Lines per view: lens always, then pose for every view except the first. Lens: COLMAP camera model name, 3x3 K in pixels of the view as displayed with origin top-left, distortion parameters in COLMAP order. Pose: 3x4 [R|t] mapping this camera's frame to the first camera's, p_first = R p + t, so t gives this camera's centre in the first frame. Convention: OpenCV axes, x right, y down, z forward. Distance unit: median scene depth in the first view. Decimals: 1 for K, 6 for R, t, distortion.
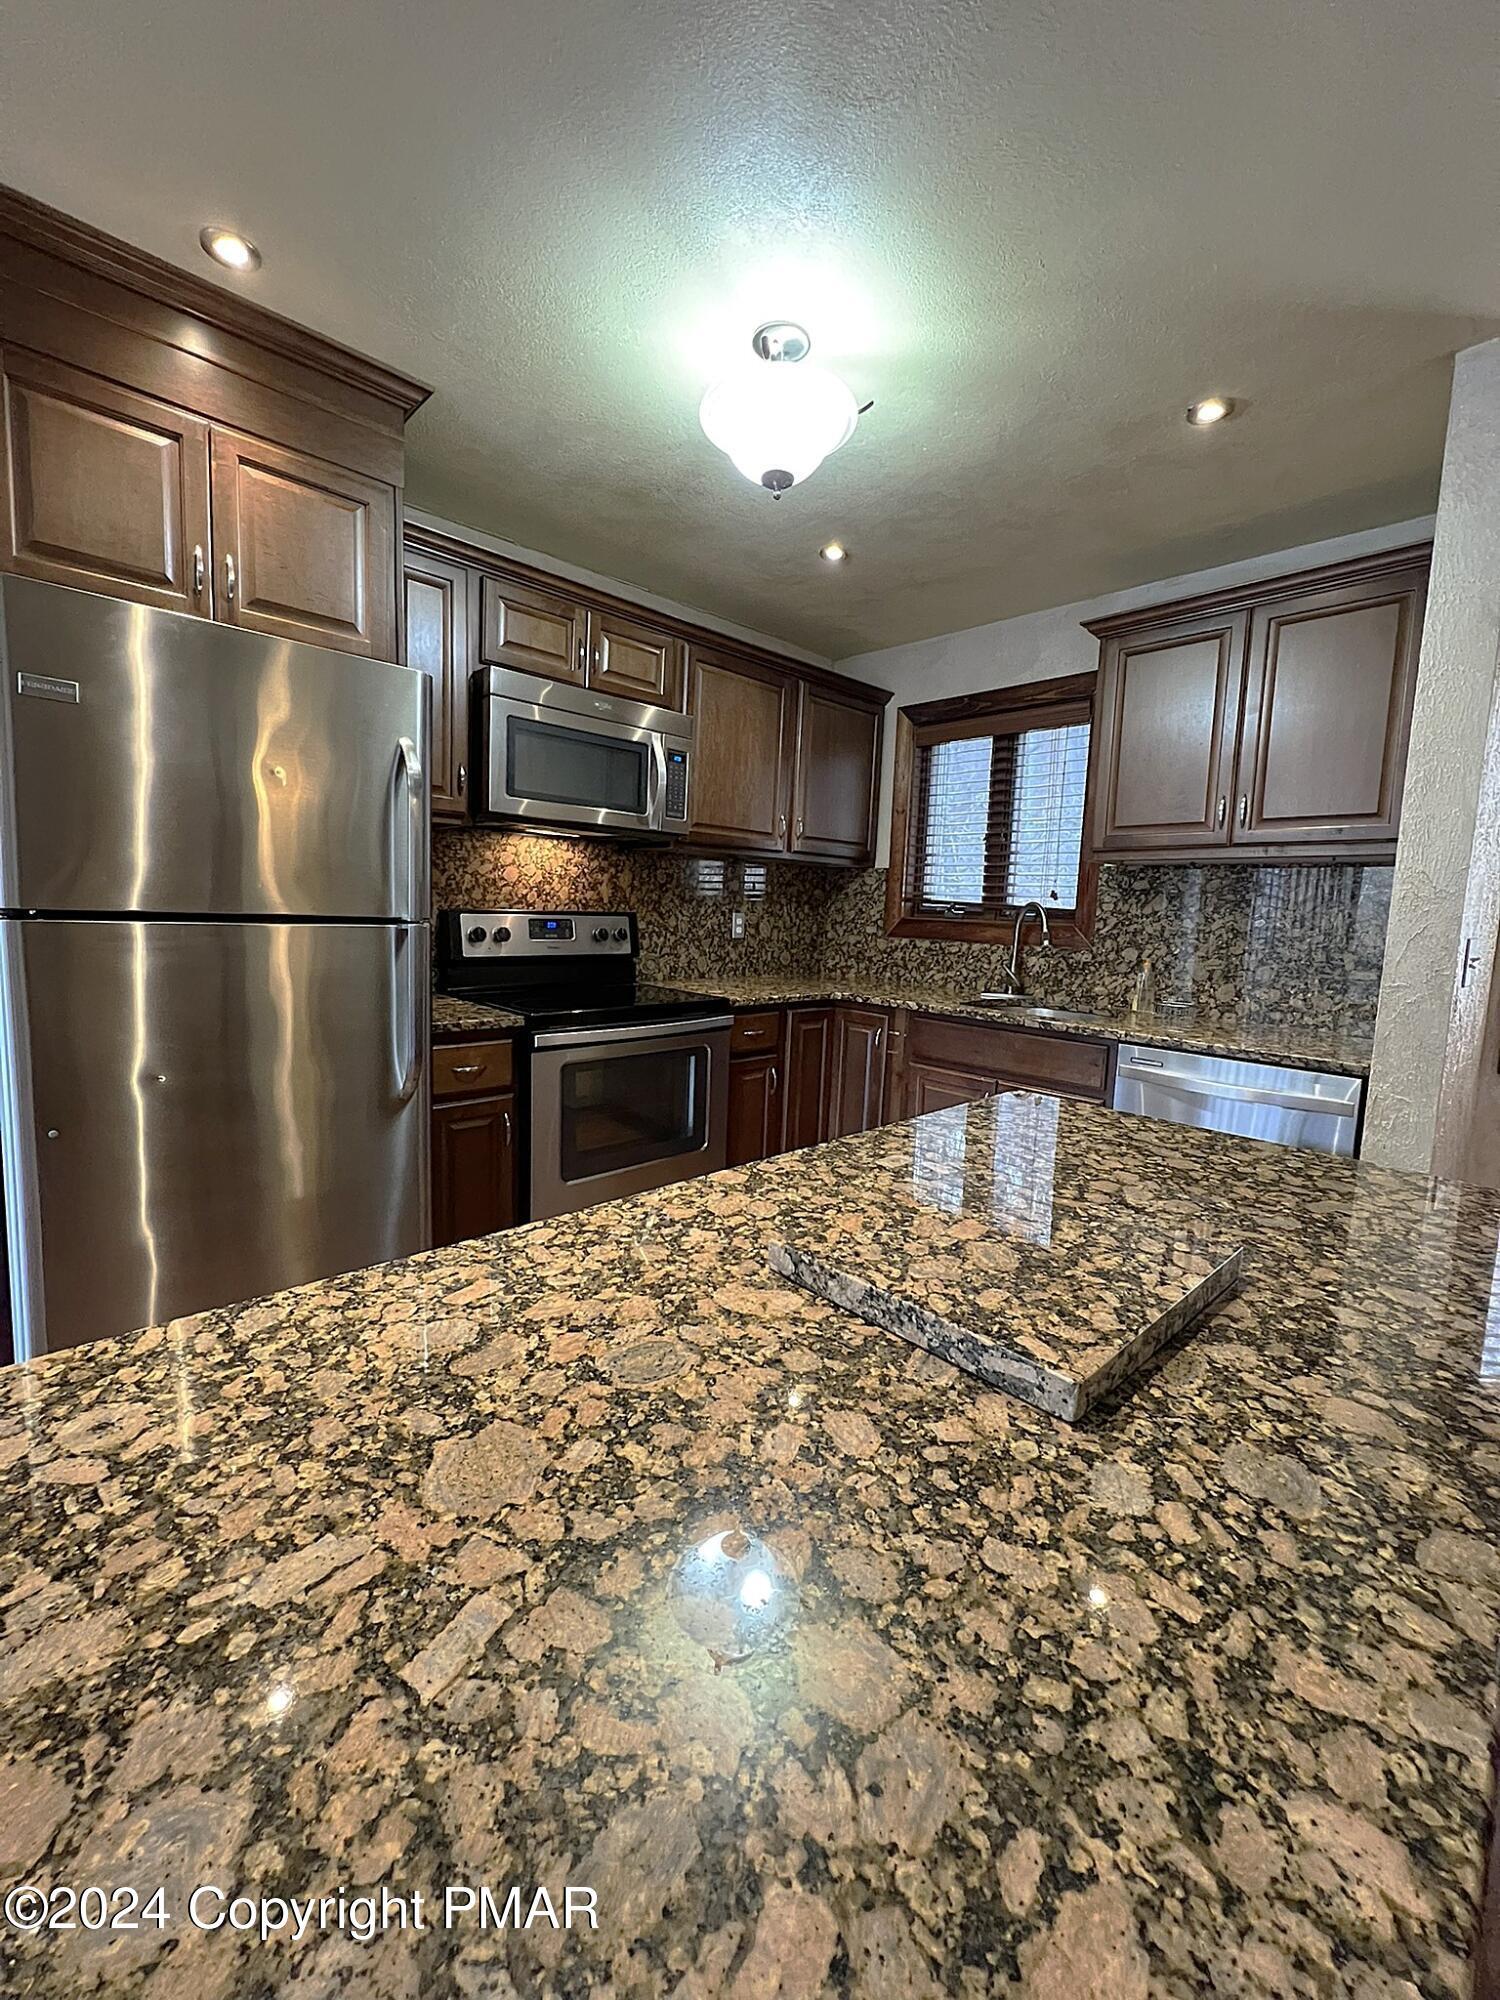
lens RADIAL K [[799.0, 0, 755.3], [0, 799.0, 996.3], [0, 0, 1]] dist [-0.001835, 0.000143]
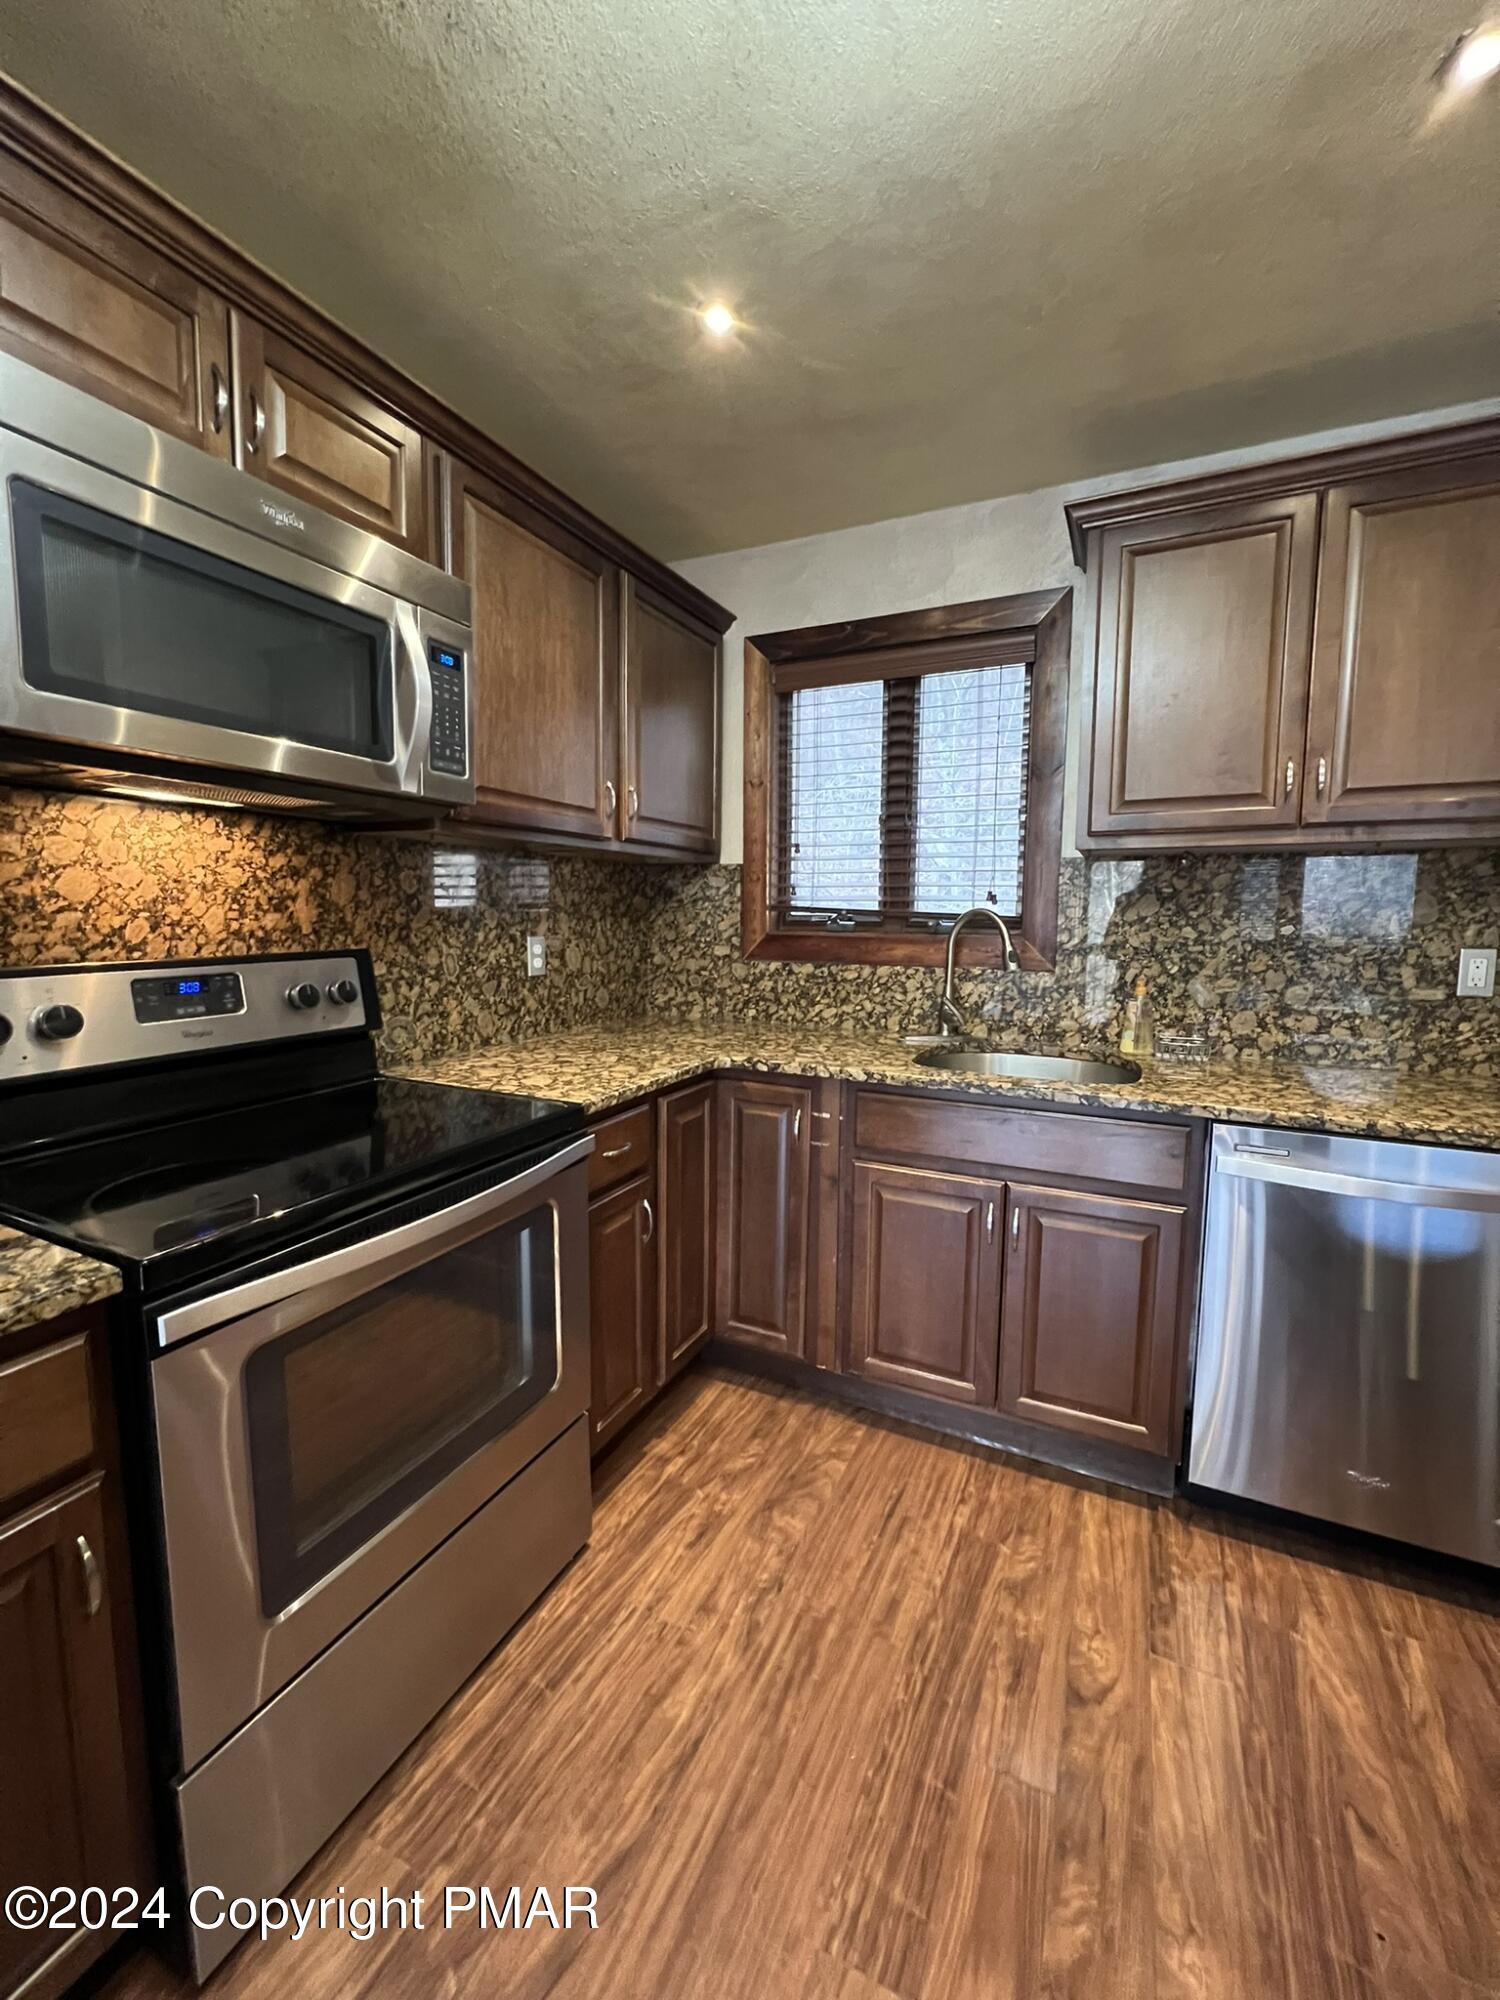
lens RADIAL K [[799.0, 0, 754.2], [0, 799.0, 995.4], [0, 0, 1]] dist [-0.001835, 0.000143]
pose [[0.934475, -0.068247, 0.349426, -0.097737], [0.067120, 0.997627, 0.015346, -0.064564], [-0.349644, 0.009113, 0.936838, 0.398237]]
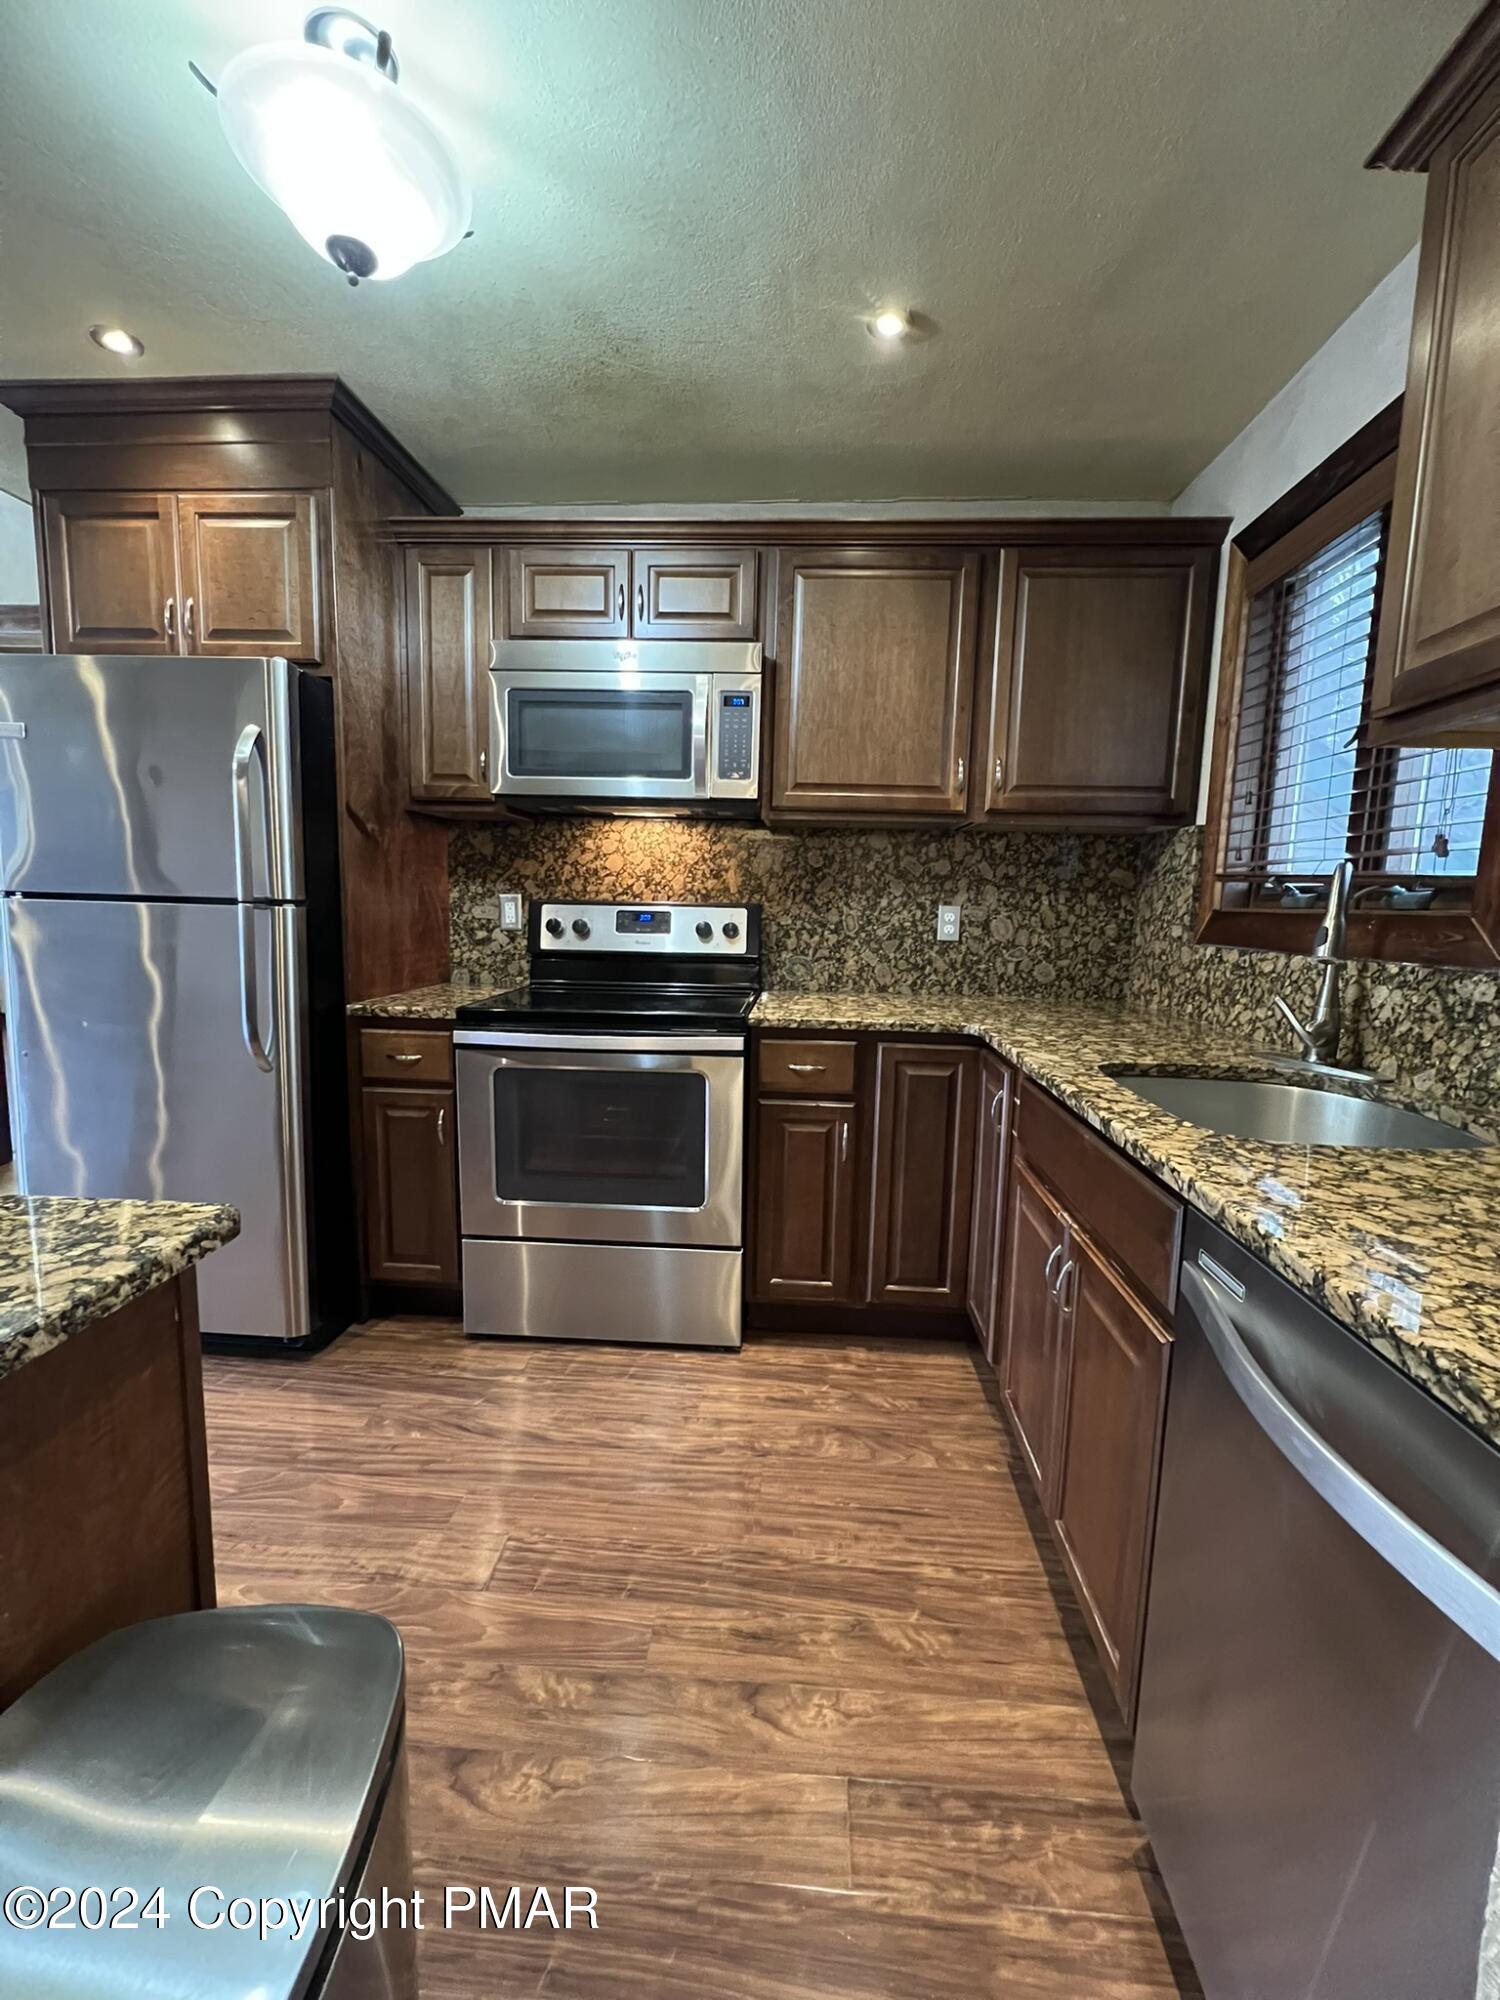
lens RADIAL K [[799.0, 0, 756.6], [0, 799.0, 994.7], [0, 0, 1]] dist [-0.001835, 0.000143]
pose [[0.678711, 0.063610, -0.731645, 0.456916], [-0.080532, 0.996680, 0.011946, -0.022396], [0.729977, 0.050813, 0.681581, 0.454591]]
